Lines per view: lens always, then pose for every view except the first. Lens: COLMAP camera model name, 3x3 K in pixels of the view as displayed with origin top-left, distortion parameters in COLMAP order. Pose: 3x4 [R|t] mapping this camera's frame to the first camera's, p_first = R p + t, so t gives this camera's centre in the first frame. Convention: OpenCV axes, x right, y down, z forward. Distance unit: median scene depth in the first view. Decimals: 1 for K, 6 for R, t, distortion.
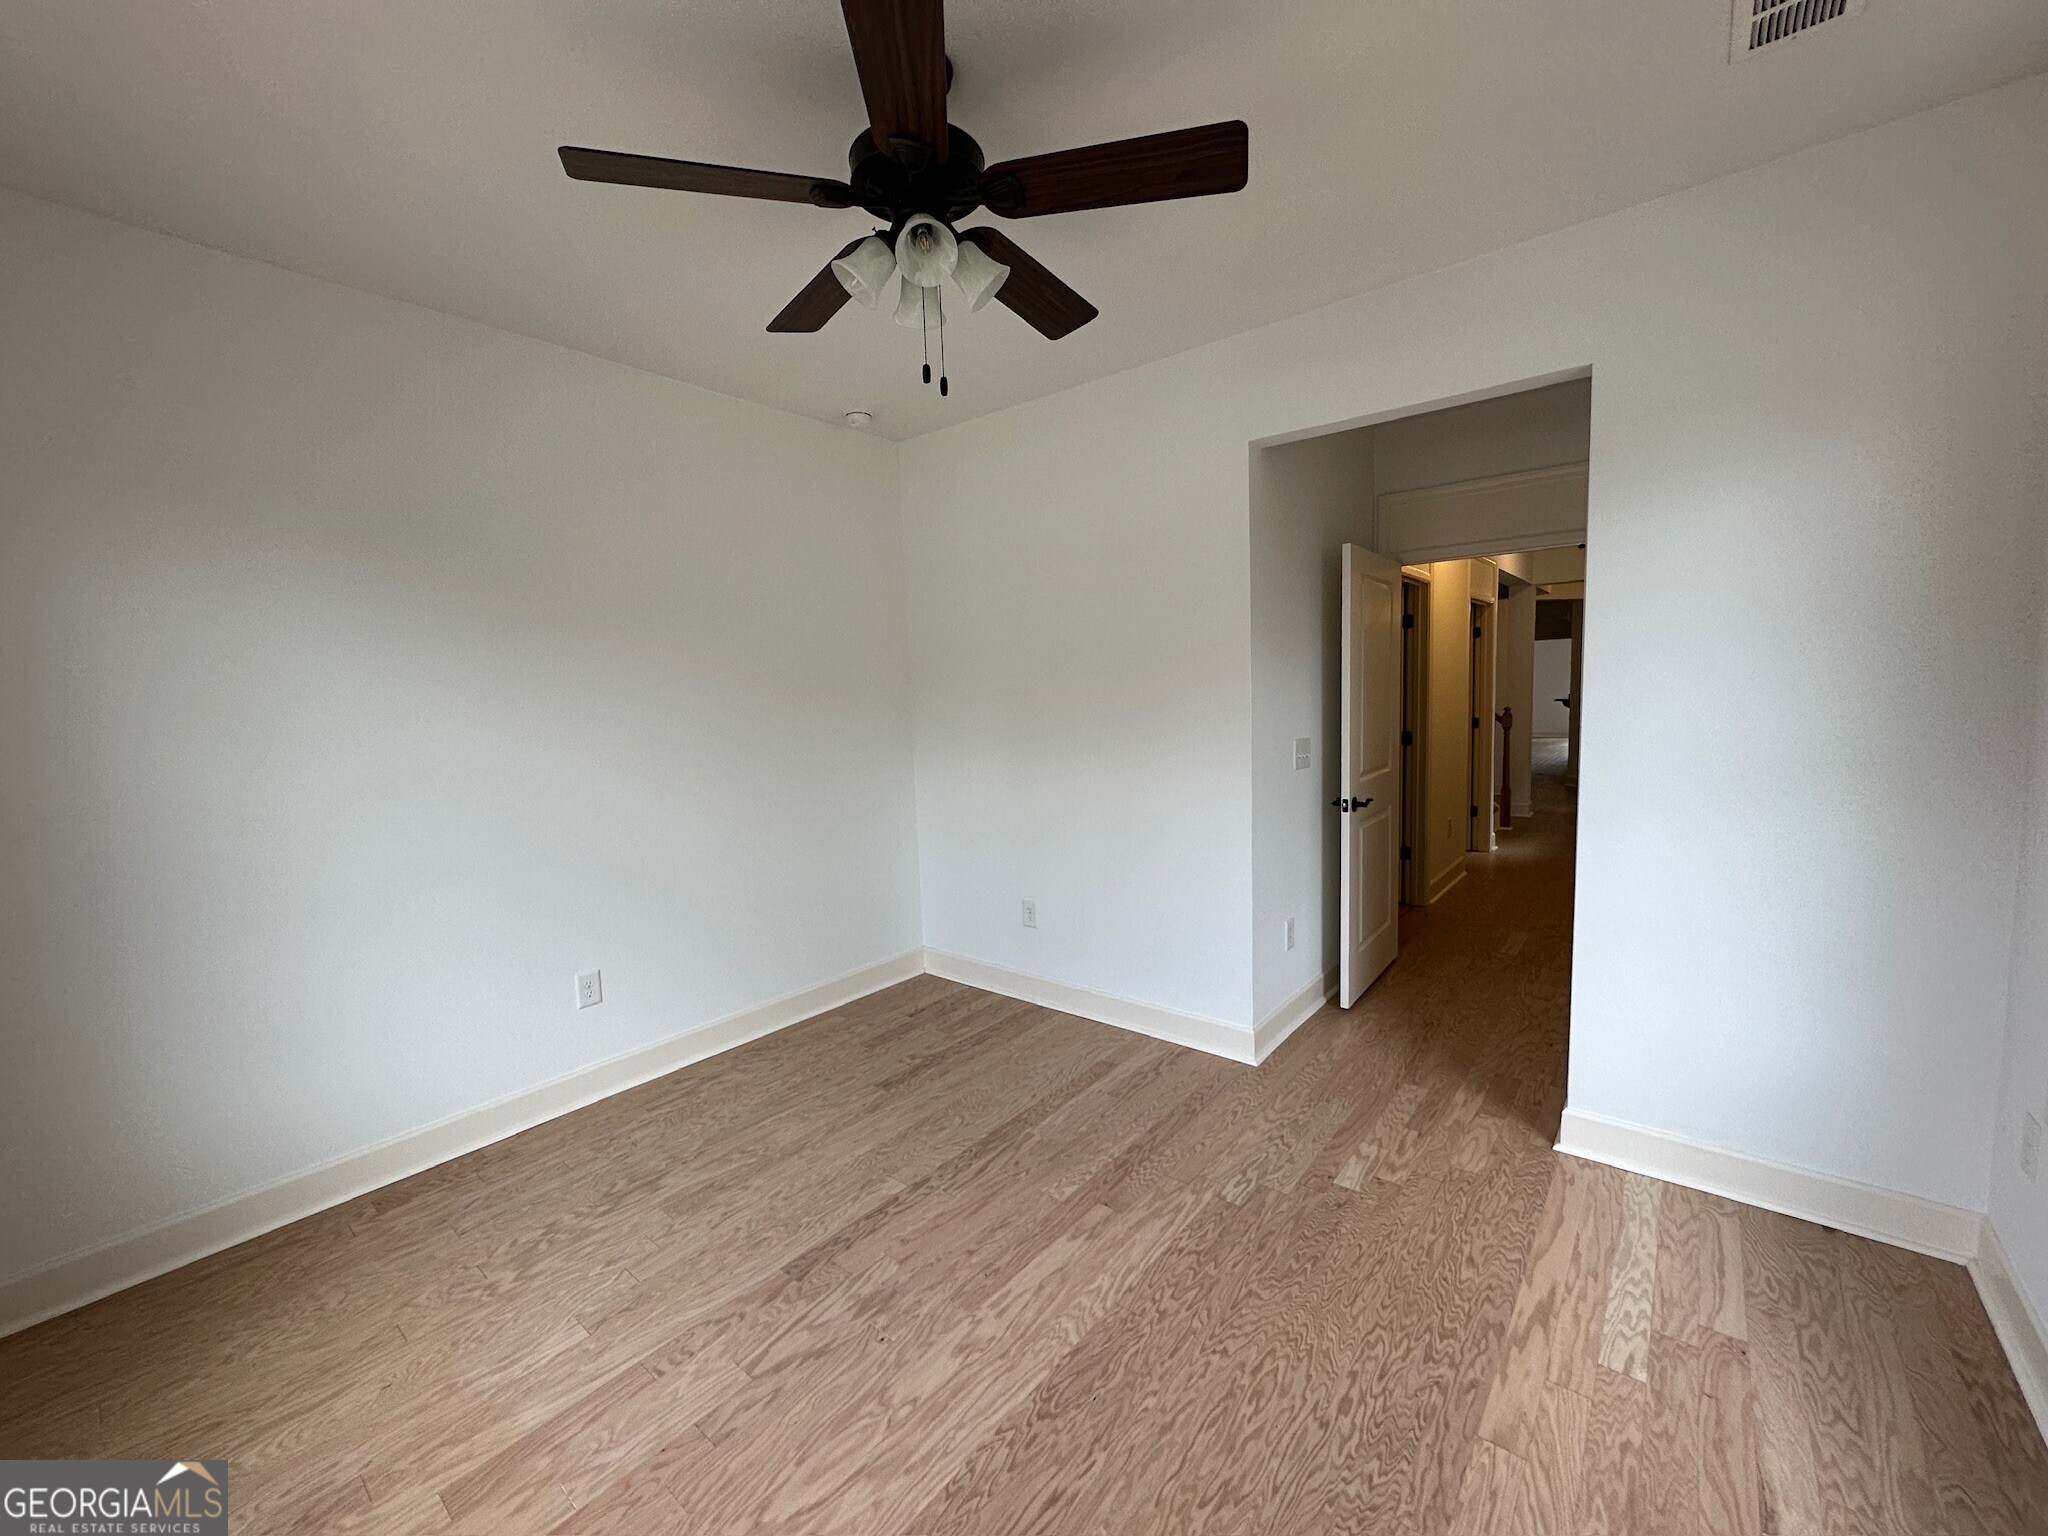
lens RADIAL K [[814.4, 0, 1023.0], [0, 814.4, 769.3], [0, 0, 1]] dist [-0.001800, 0.000302]
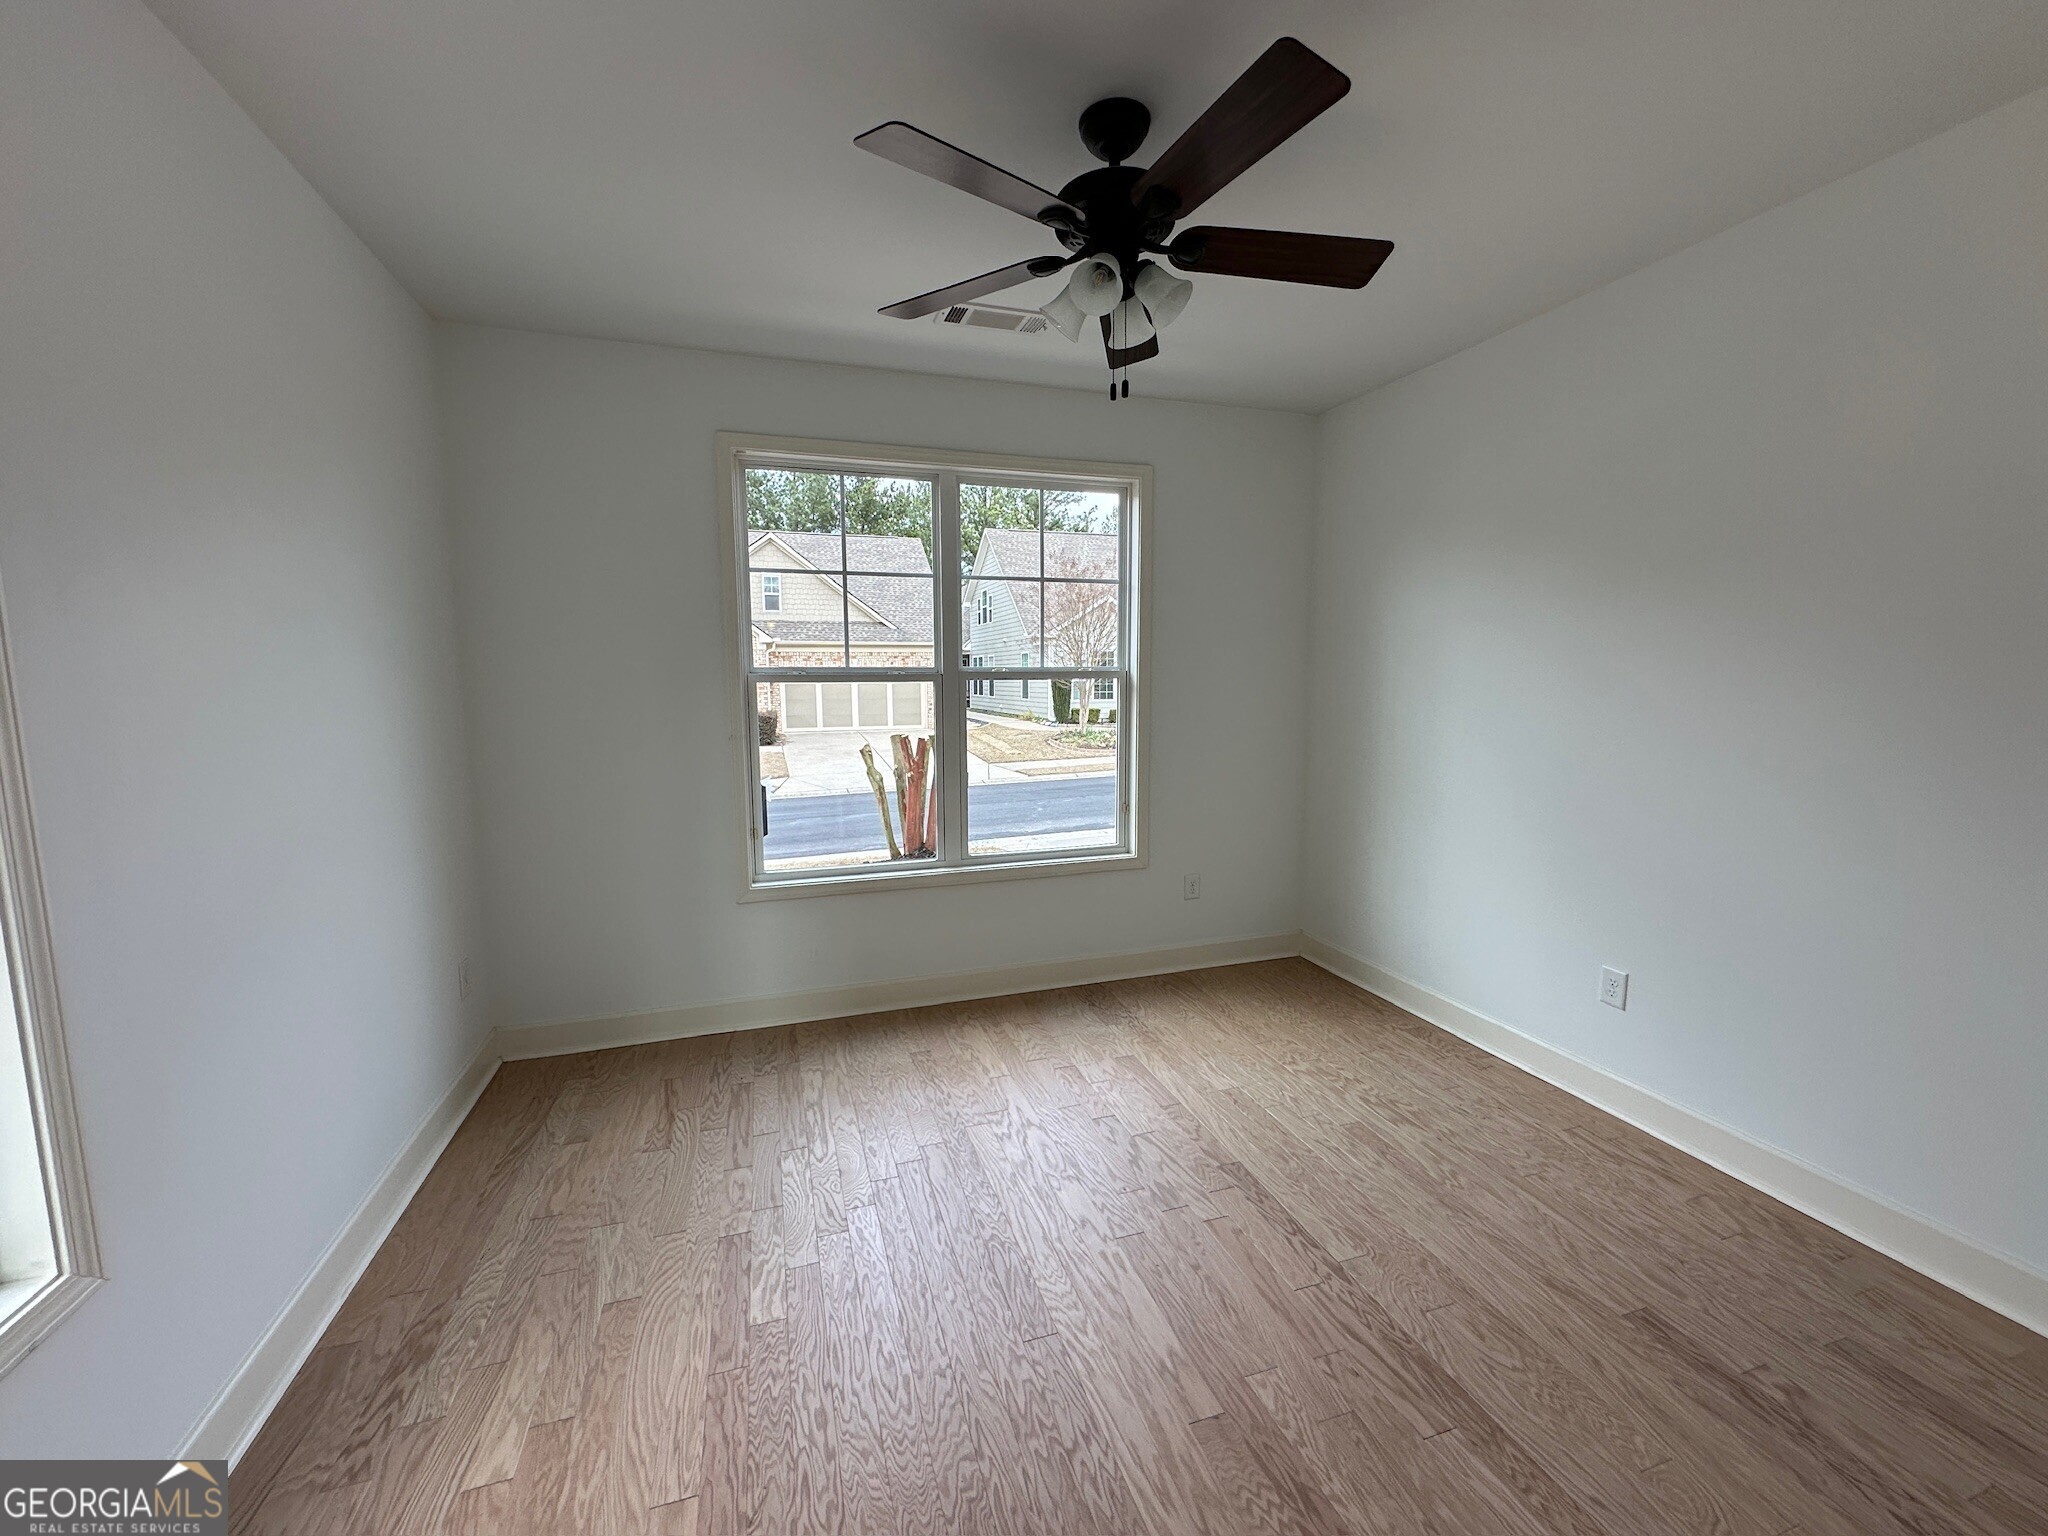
lens RADIAL K [[814.4, 0, 1023.0], [0, 814.4, 769.3], [0, 0, 1]] dist [-0.001800, 0.000302]
pose [[-0.537721, 0.133152, -0.832543, 0.856389], [-0.057221, 0.979411, 0.193599, -0.166614], [0.841179, 0.151741, -0.519030, 1.396749]]
